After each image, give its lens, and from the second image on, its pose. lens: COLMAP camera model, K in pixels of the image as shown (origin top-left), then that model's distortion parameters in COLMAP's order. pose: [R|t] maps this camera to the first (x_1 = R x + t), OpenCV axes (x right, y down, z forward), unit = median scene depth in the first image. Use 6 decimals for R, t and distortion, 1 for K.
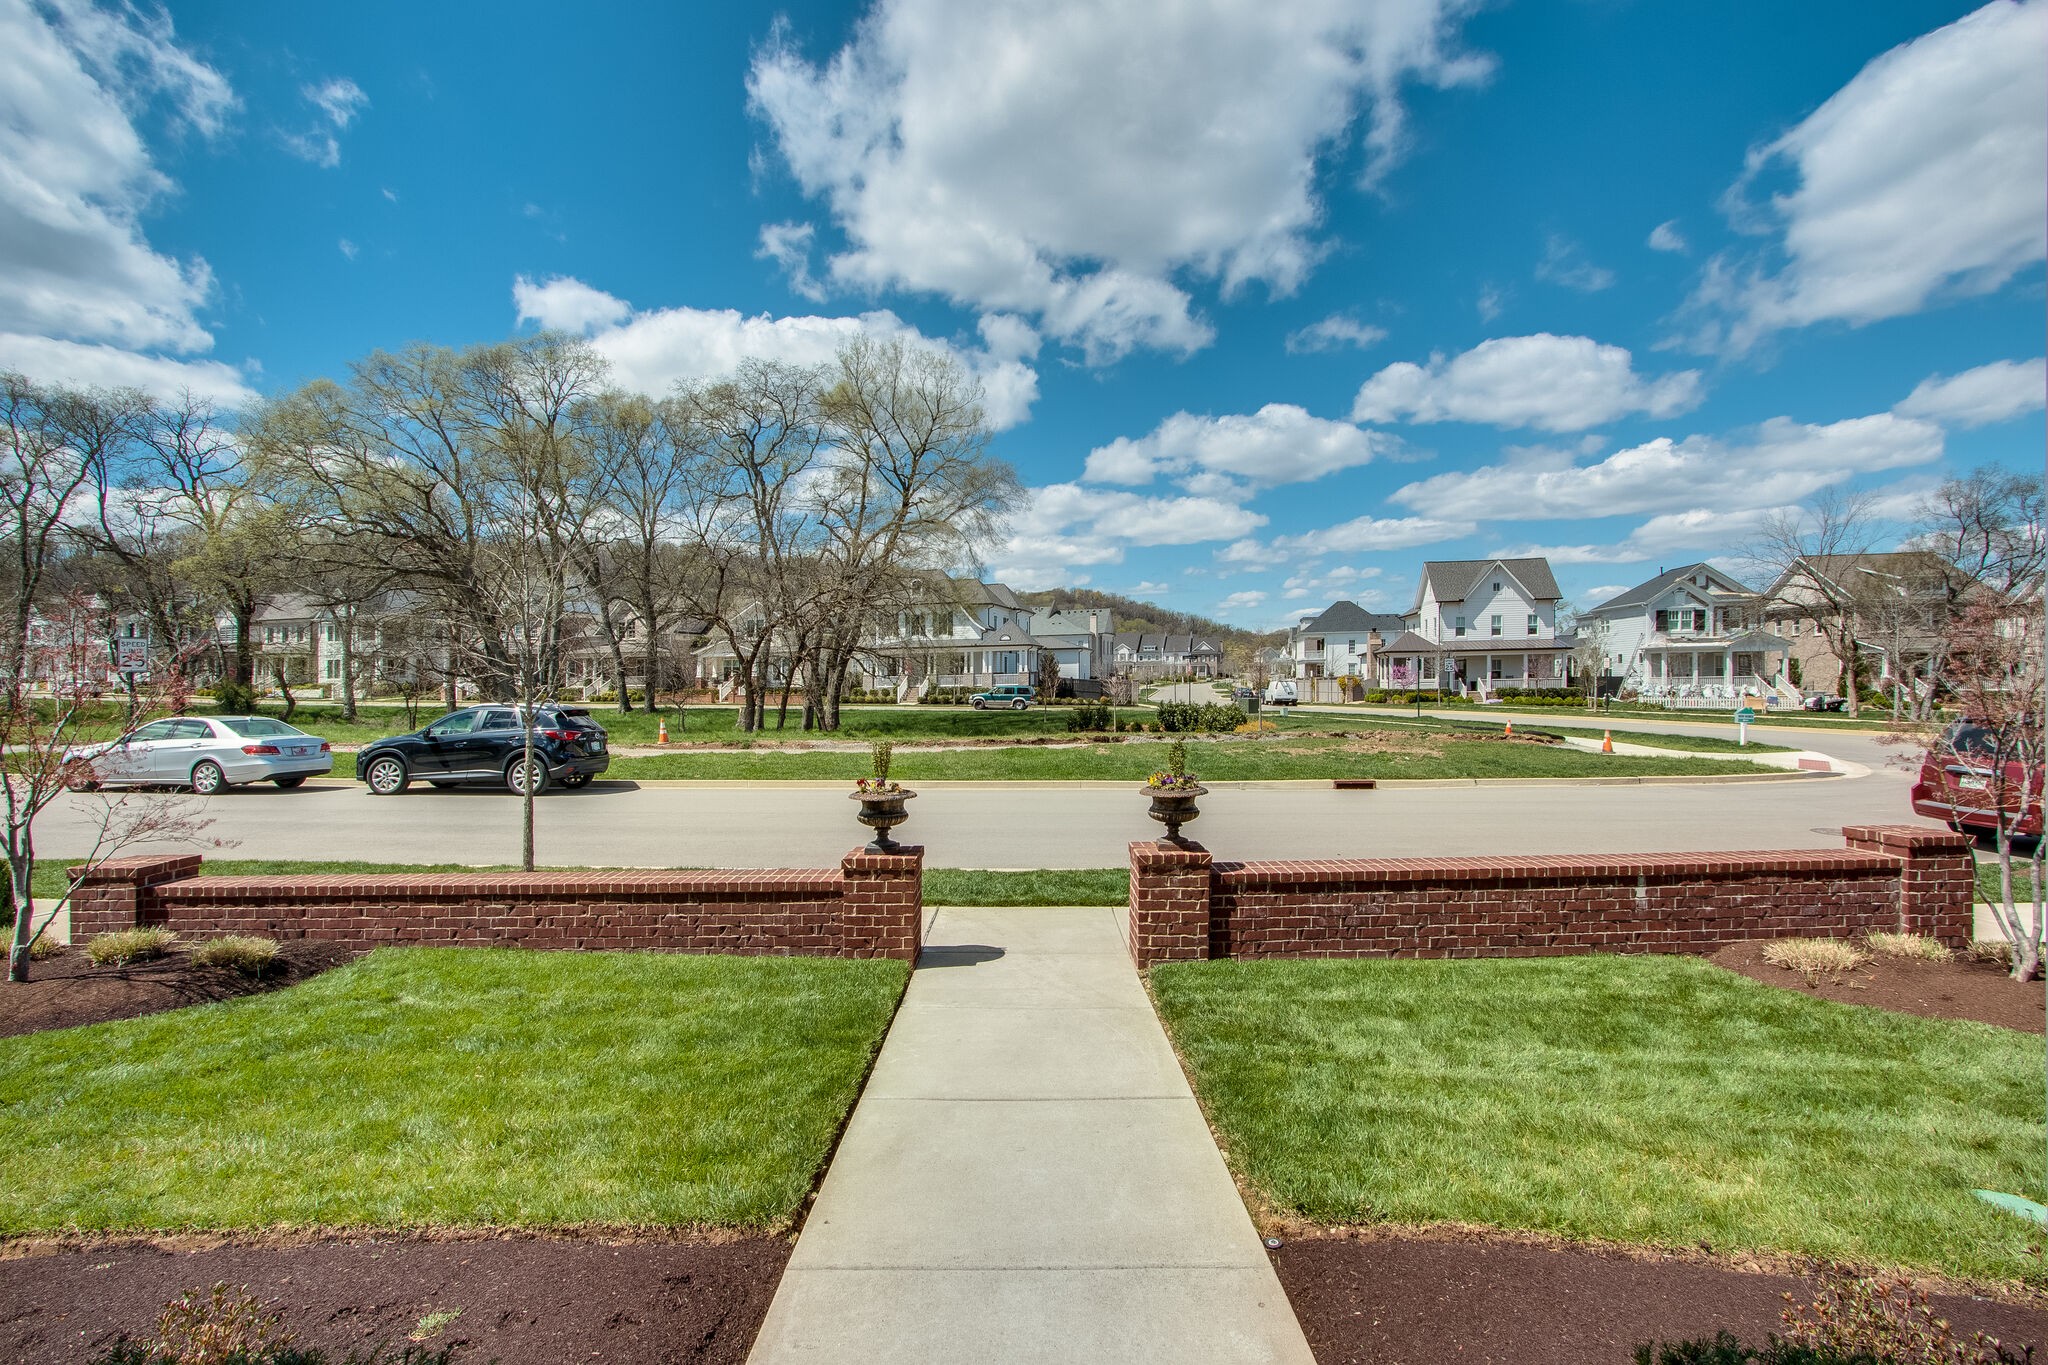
lens RADIAL K [[959.9, 0, 1017.6], [0, 959.9, 656.1], [0, 0, 1]] dist [-0.008806, 0.003783]
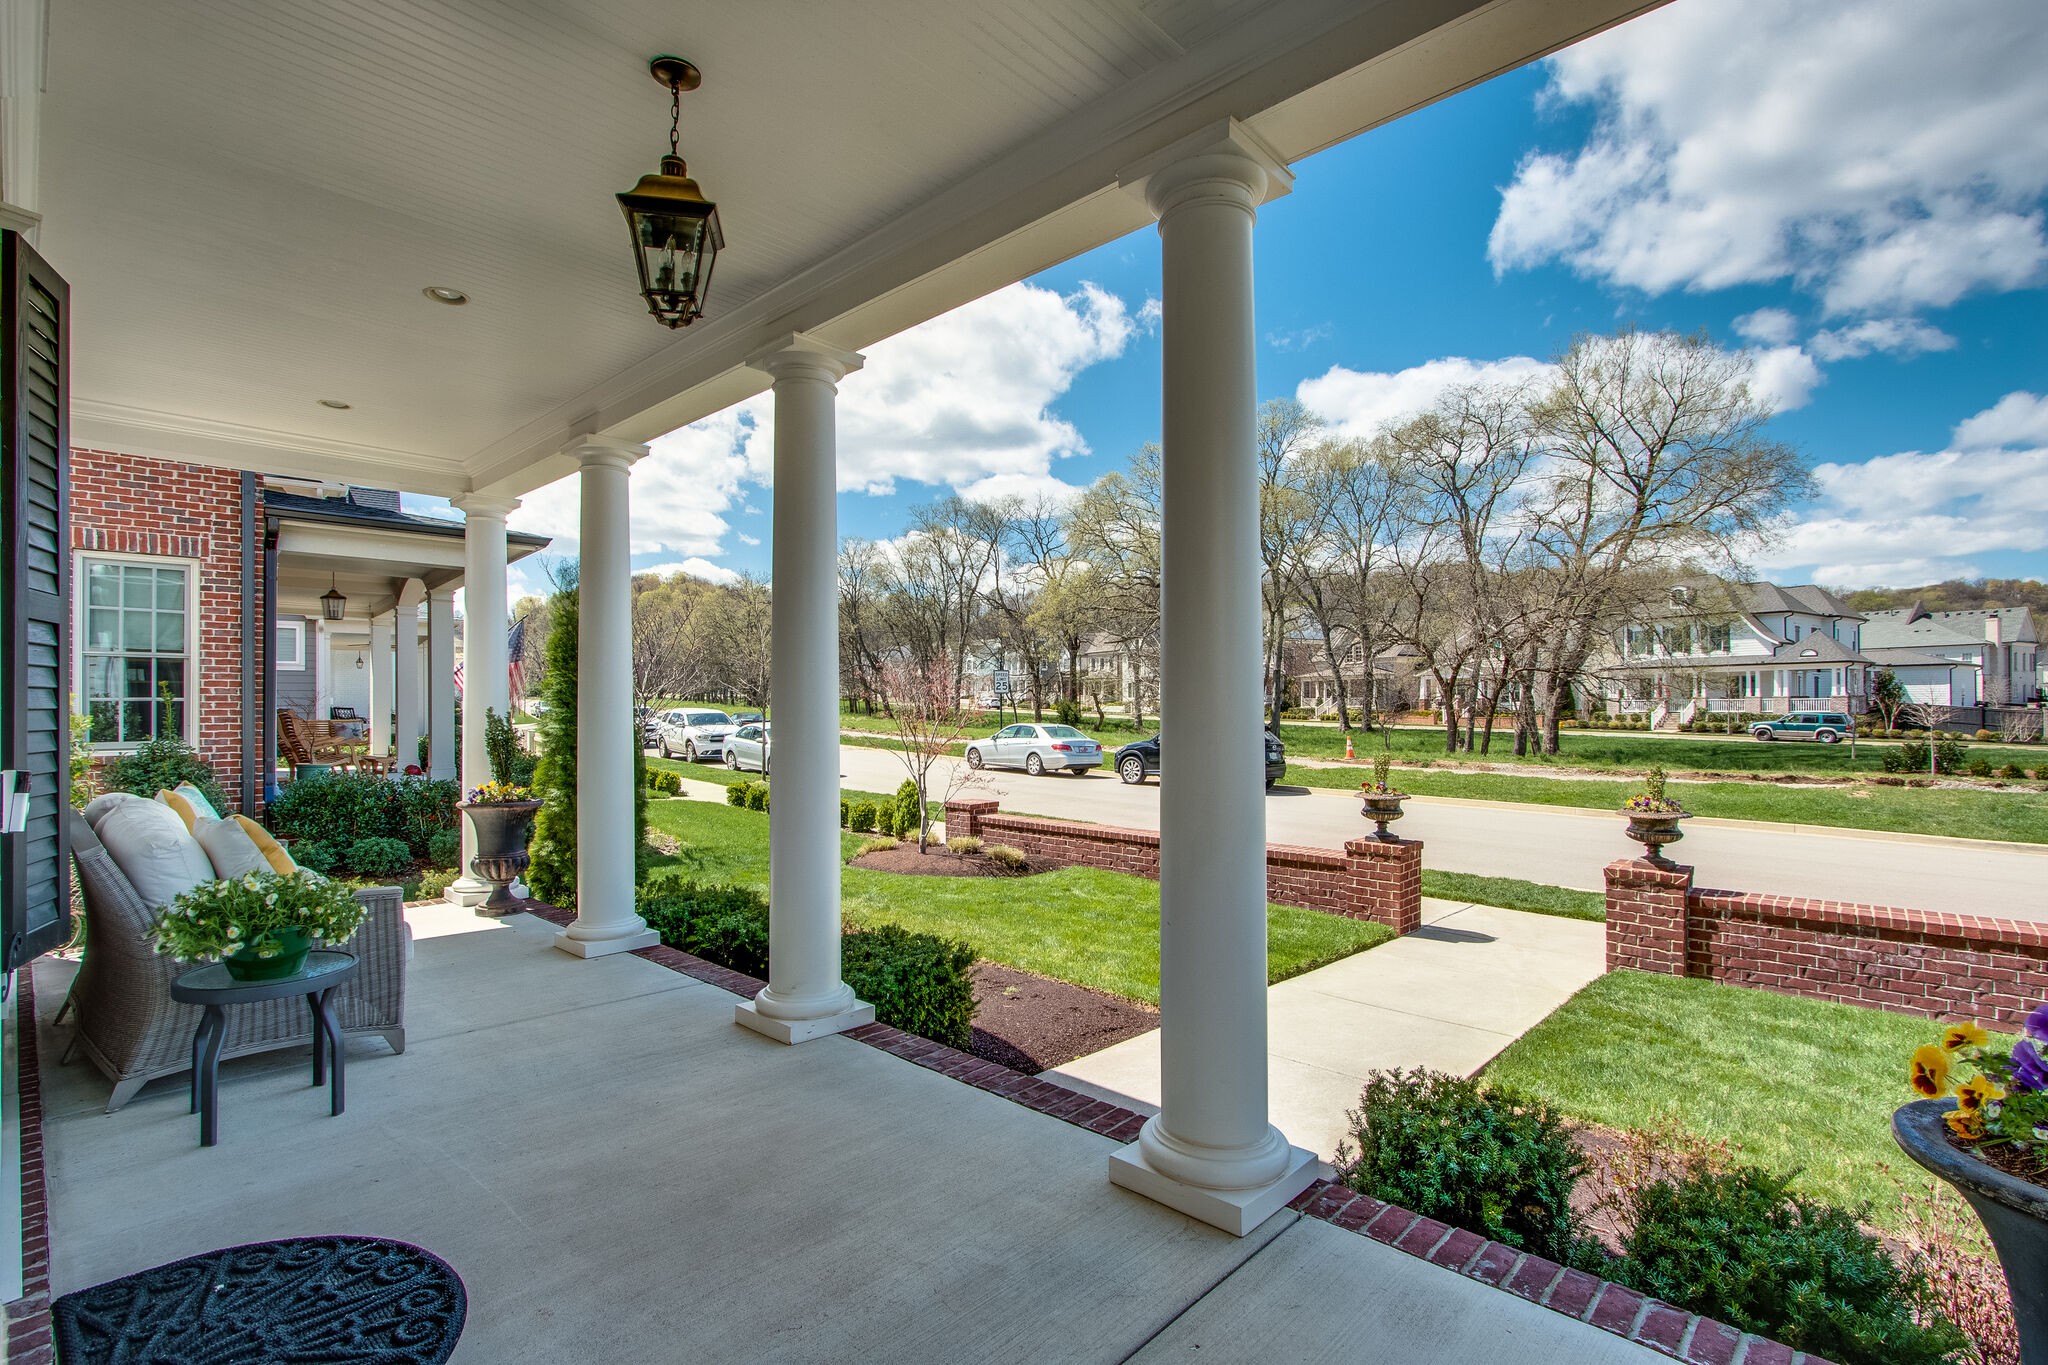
lens RADIAL K [[959.9, 0, 1023.1], [0, 959.9, 693.5], [0, 0, 1]] dist [-0.008806, 0.003783]
pose [[0.730305, 0.004391, -0.683108, 0.125684], [0.007715, 0.999863, 0.014676, -0.004457], [0.683078, -0.015988, 0.730170, -0.082015]]
